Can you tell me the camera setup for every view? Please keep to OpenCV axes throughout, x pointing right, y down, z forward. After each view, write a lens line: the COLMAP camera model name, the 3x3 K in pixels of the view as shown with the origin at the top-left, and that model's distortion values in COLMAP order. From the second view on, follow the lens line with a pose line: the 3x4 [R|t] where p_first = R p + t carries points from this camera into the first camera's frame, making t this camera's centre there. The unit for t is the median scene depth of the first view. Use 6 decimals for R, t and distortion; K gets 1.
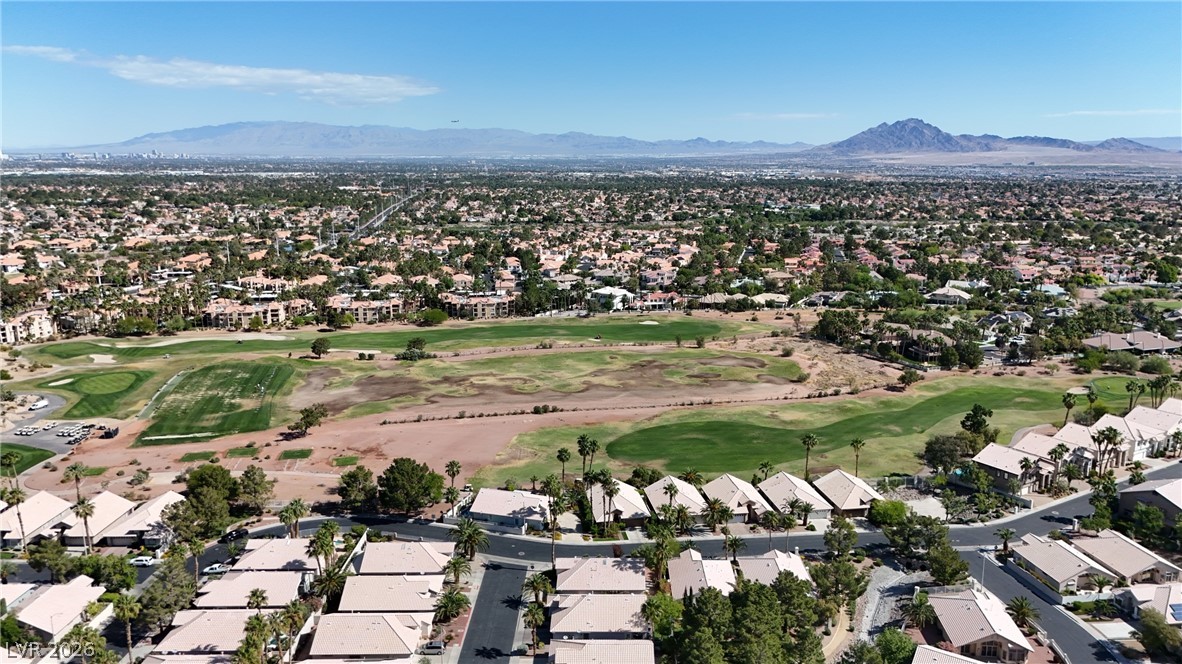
lens RADIAL K [[865.3, 0, 591.0], [0, 865.3, 332.0], [0, 0, 1]] dist [0.080657, -0.098492]
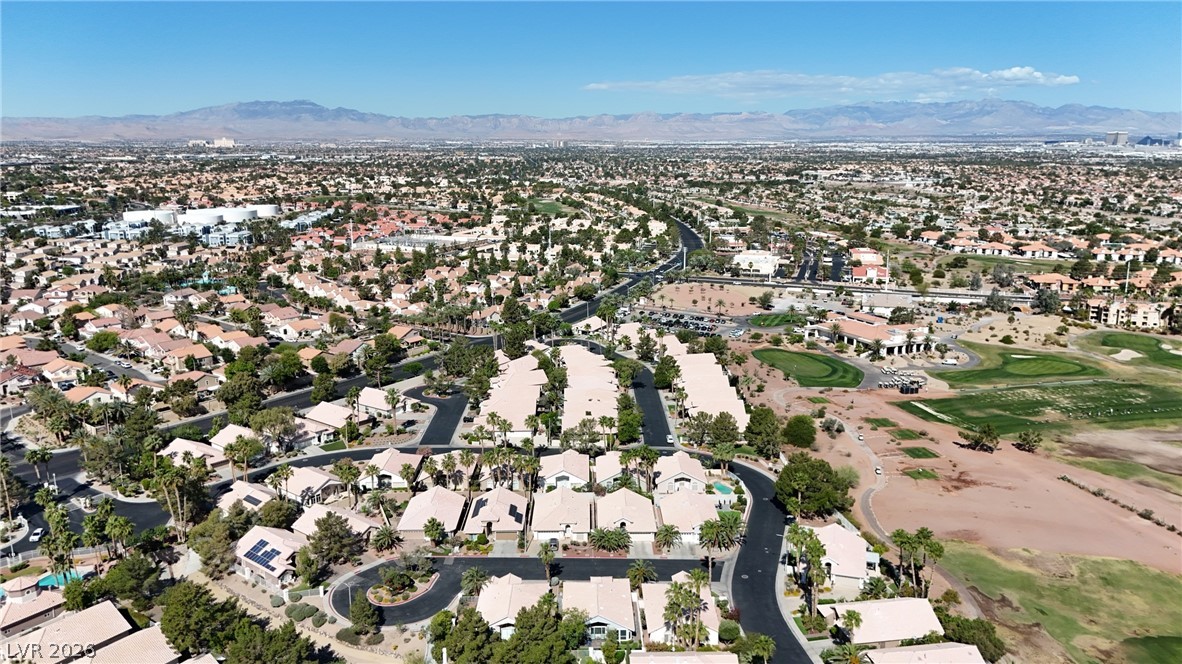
lens RADIAL K [[865.3, 0, 591.0], [0, 865.3, 332.0], [0, 0, 1]] dist [0.080657, -0.098492]
pose [[0.017757, 0.215385, -0.976368, 0.299014], [-0.199022, 0.957742, 0.207656, -0.061881], [0.979834, 0.190631, 0.059873, 0.279642]]
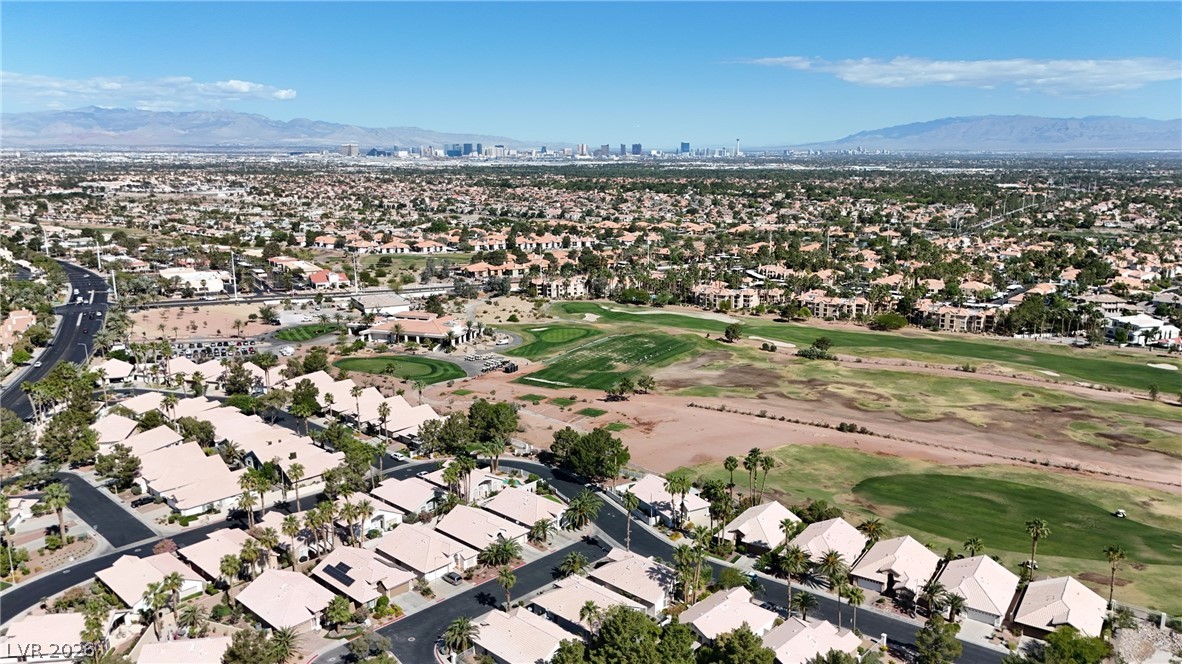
lens RADIAL K [[865.3, 0, 591.0], [0, 865.3, 332.0], [0, 0, 1]] dist [0.080657, -0.098492]
pose [[0.728920, 0.140084, -0.670114, 0.207536], [-0.136893, 0.988897, 0.057818, -0.015719], [0.670773, 0.049589, 0.740003, 0.077489]]
